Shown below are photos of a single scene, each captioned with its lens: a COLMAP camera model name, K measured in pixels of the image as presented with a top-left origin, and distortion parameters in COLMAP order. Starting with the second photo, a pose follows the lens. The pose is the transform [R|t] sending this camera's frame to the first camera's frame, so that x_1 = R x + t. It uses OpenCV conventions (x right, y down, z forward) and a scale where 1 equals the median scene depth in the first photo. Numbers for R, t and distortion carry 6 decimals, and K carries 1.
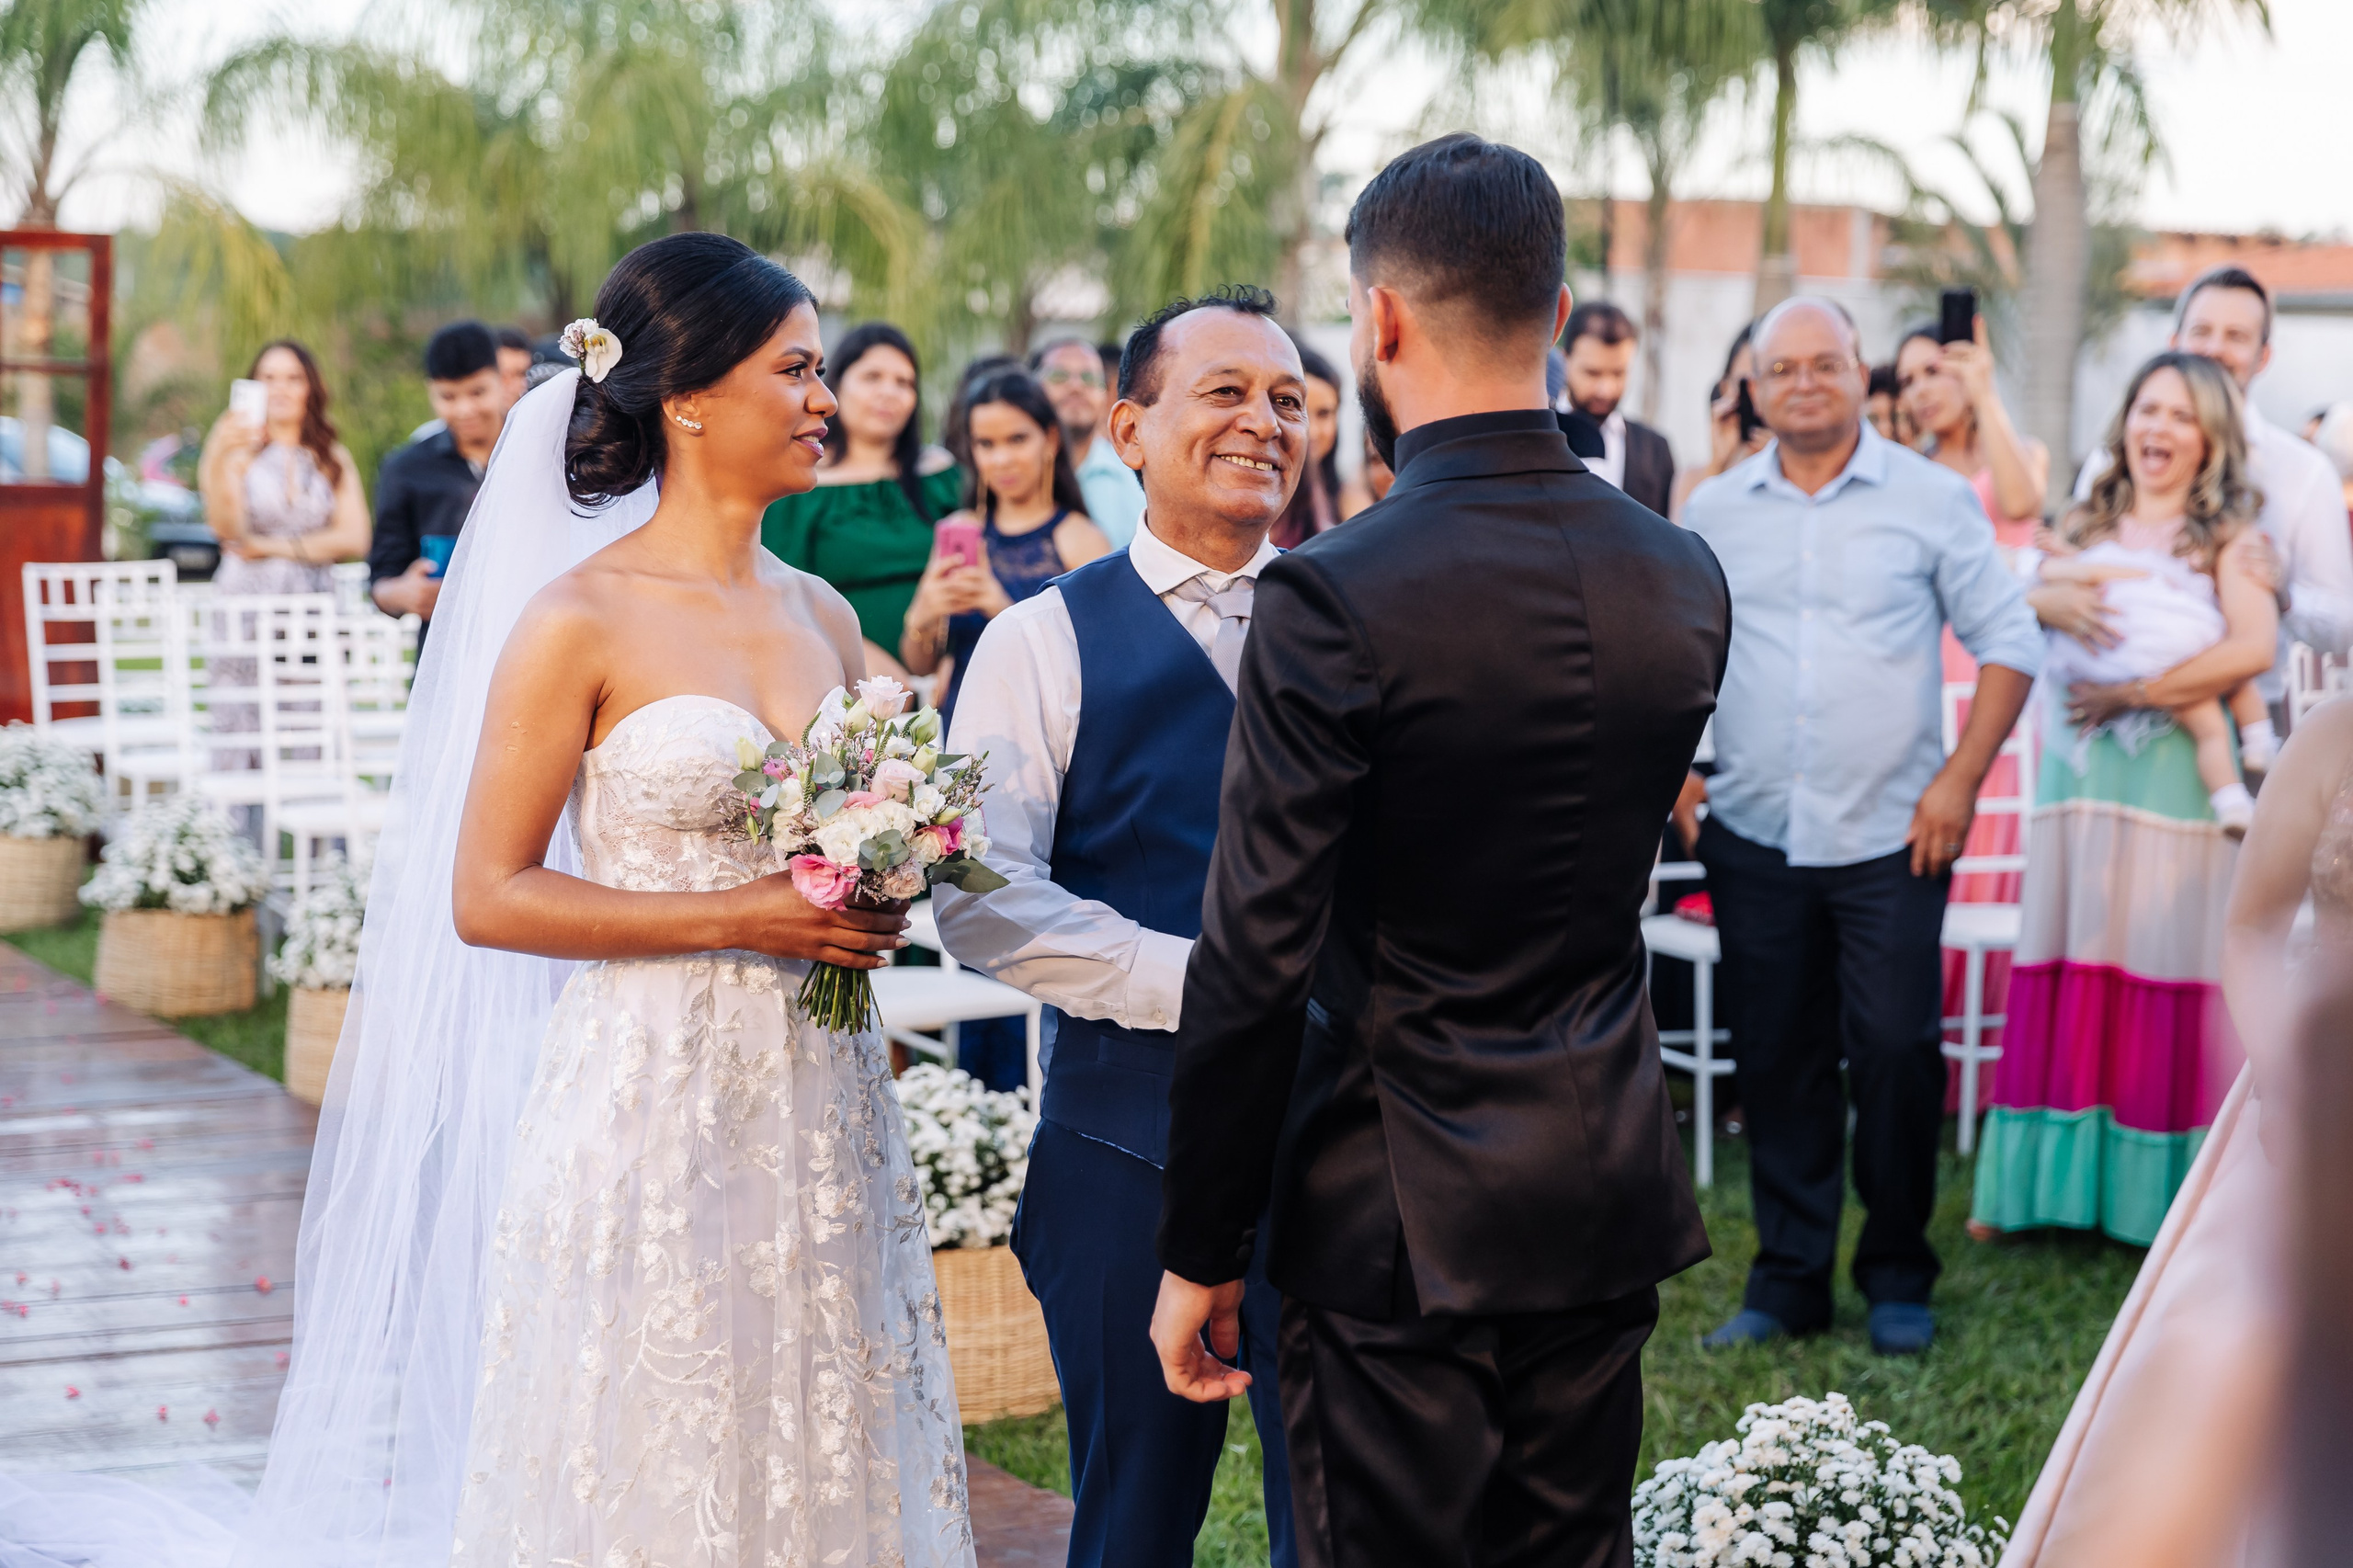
lens RADIAL K [[4445.2, 0, 1176.5], [0, 4445.2, 784.0], [0, 0, 1]] dist [-0.000026, -0.022690]
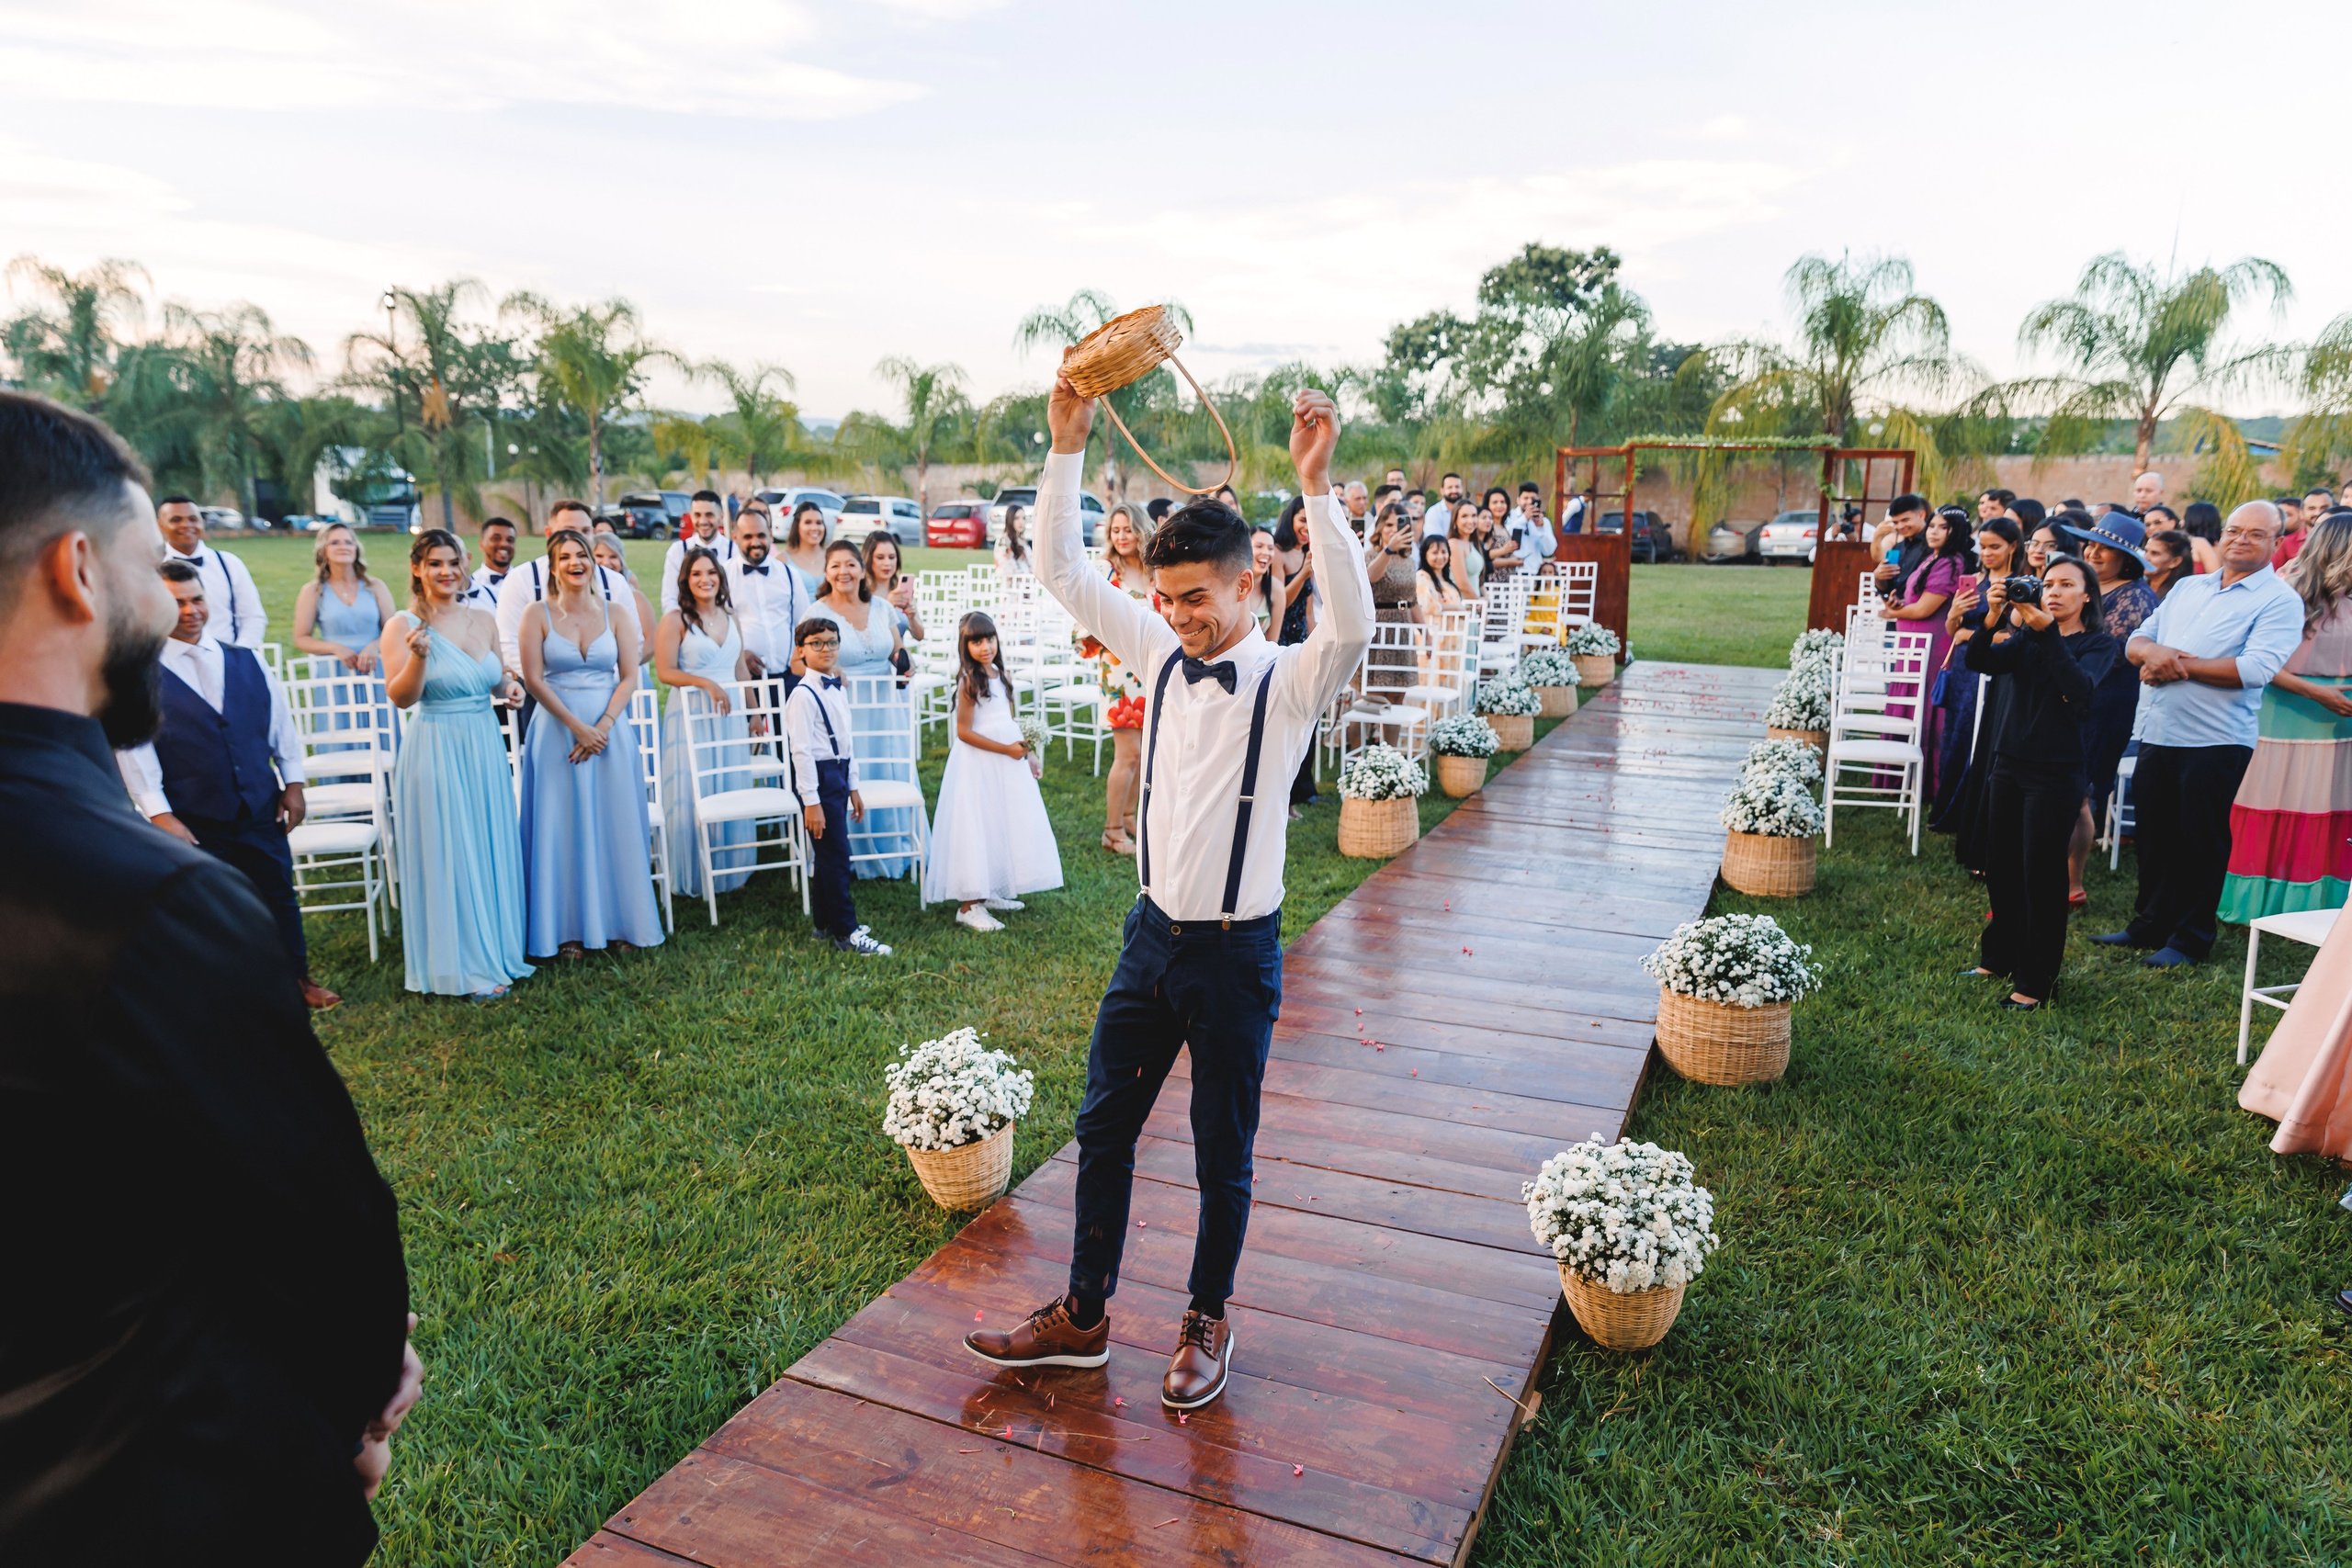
lens RADIAL K [[1533.2, 0, 1176.0], [0, 1533.2, 784.0], [0, 0, 1]] dist [0.004577, -0.000739]
pose [[0.631020, 0.136324, -0.763694, 0.387027], [-0.057997, 0.989974, 0.128795, -0.027468], [0.773595, -0.036980, 0.632600, 0.073153]]
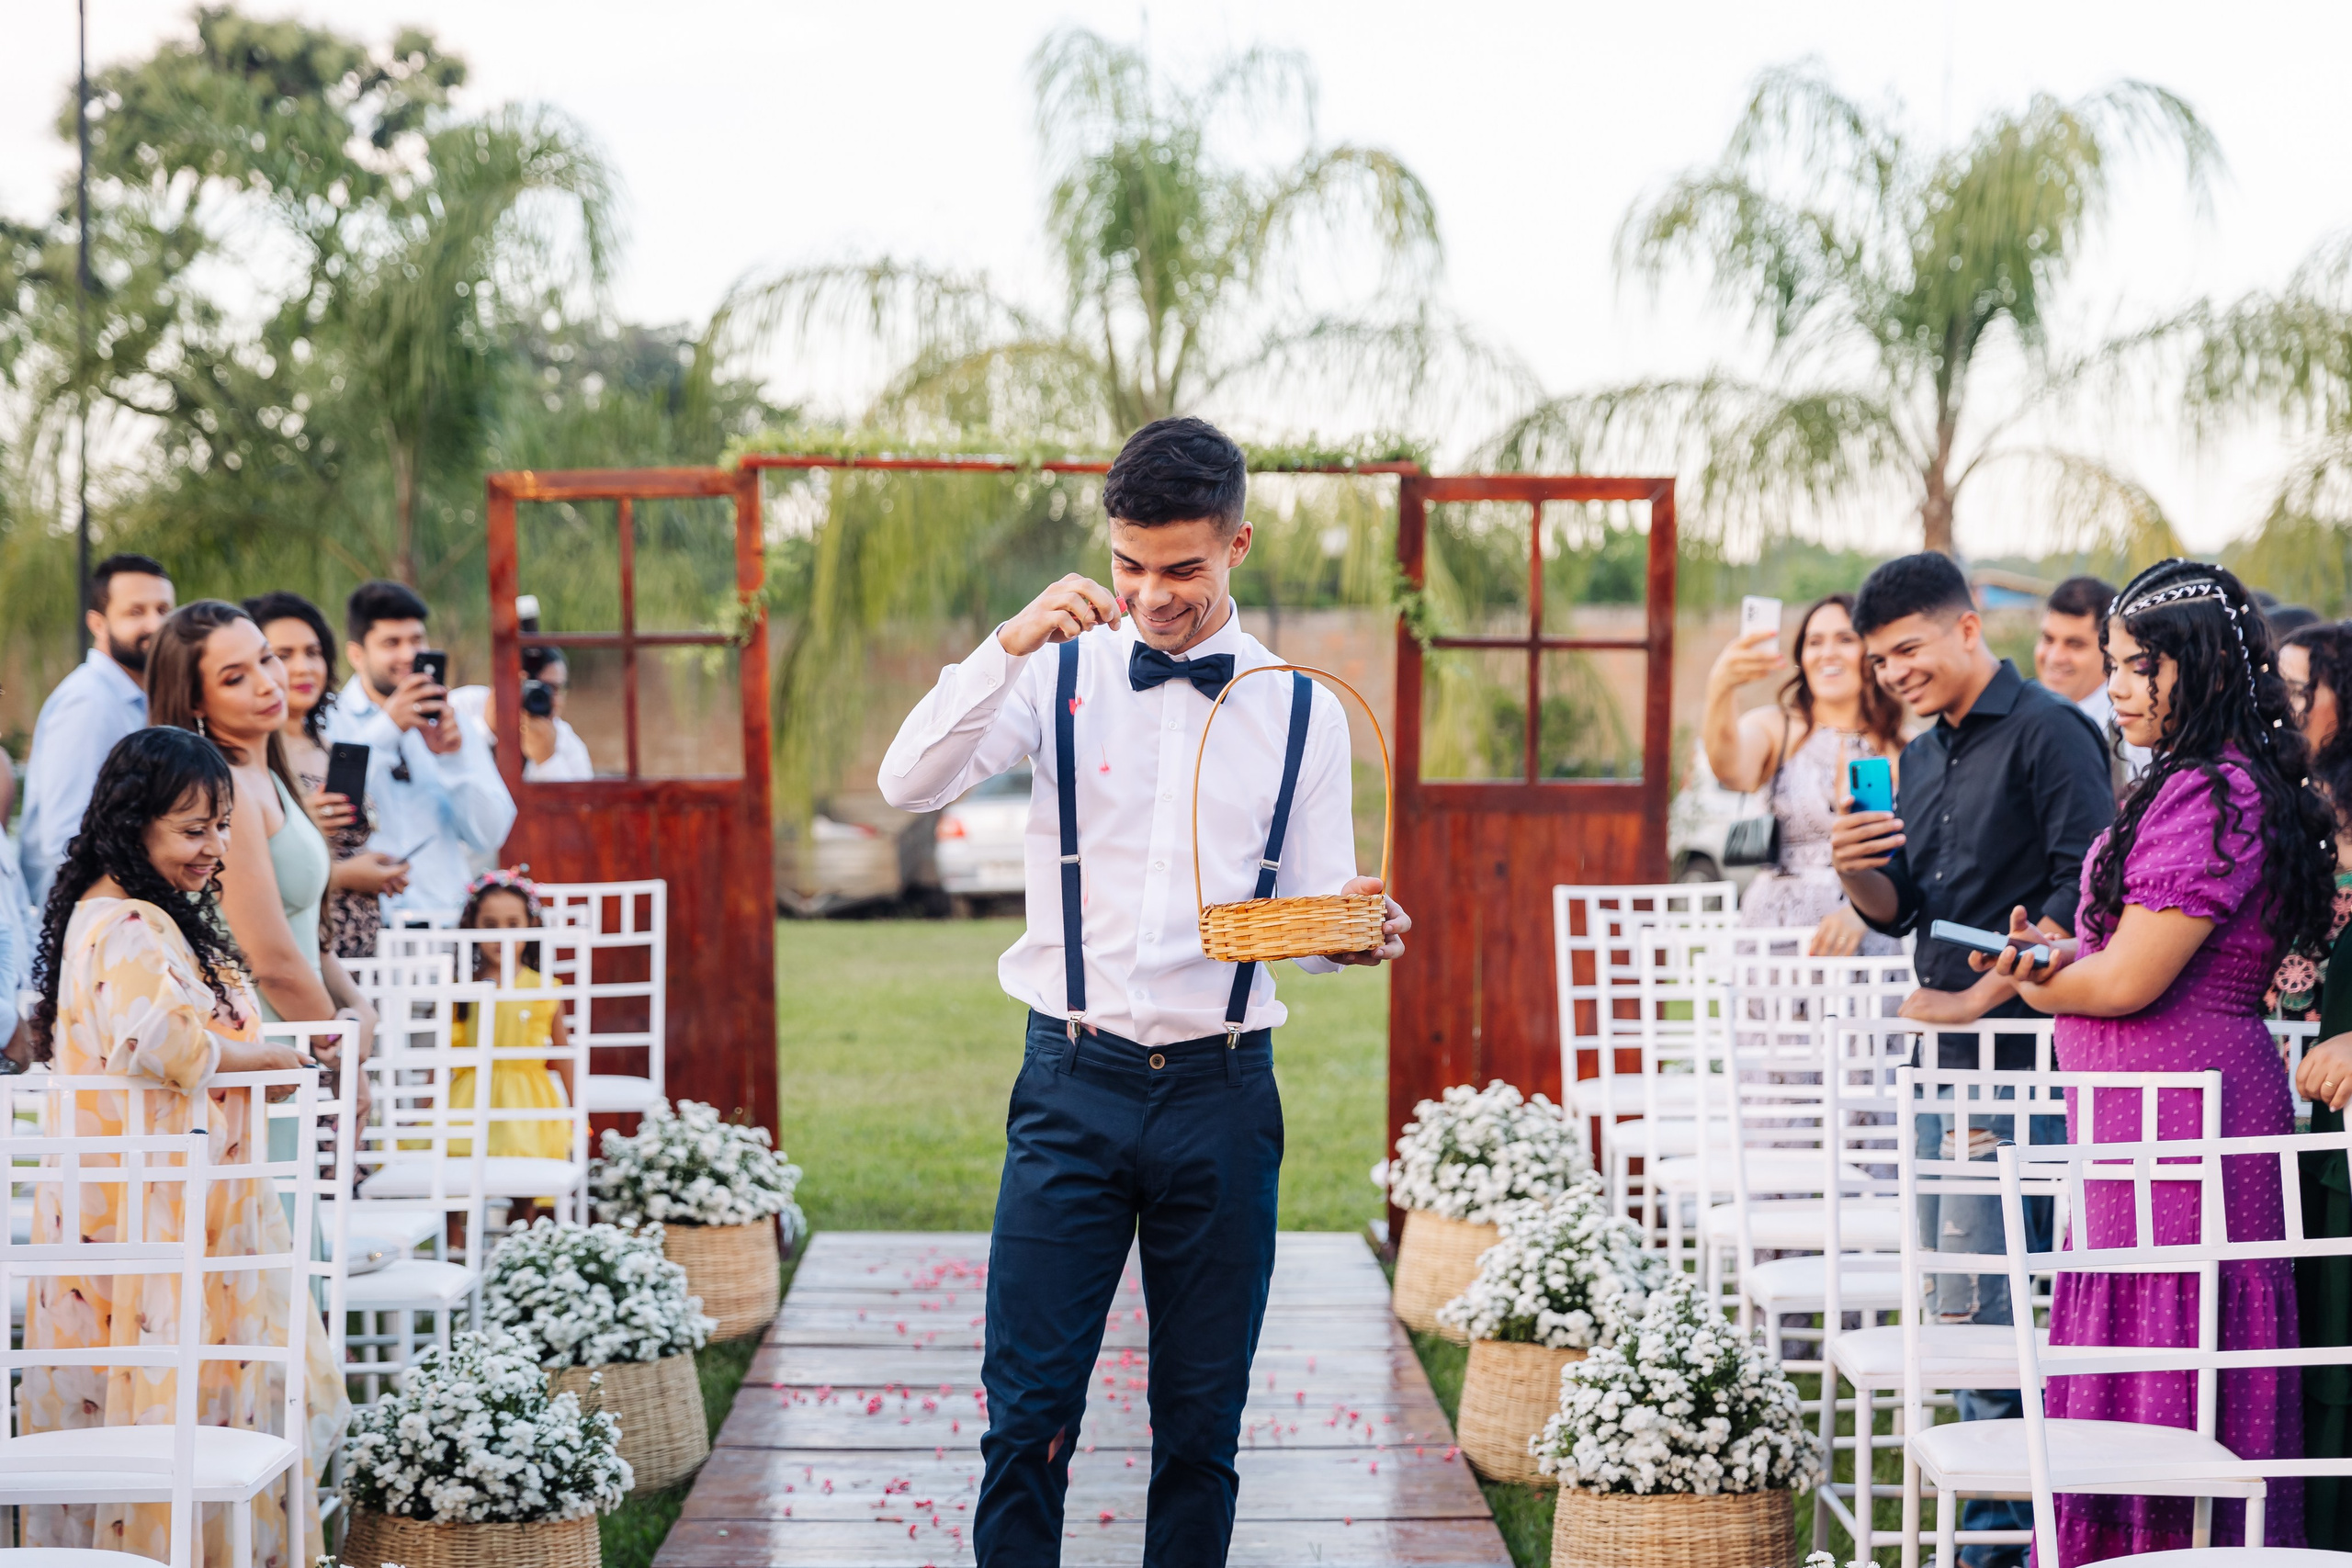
lens RADIAL K [[4532.0, 0, 1176.0], [0, 4532.0, 784.0], [0, 0, 1]] dist [0.003508, -0.347994]
pose [[0.897356, -0.015919, -0.441020, 0.077947], [-0.014989, 0.997673, -0.066510, -0.018972], [0.441052, 0.066294, 0.895030, 0.377391]]
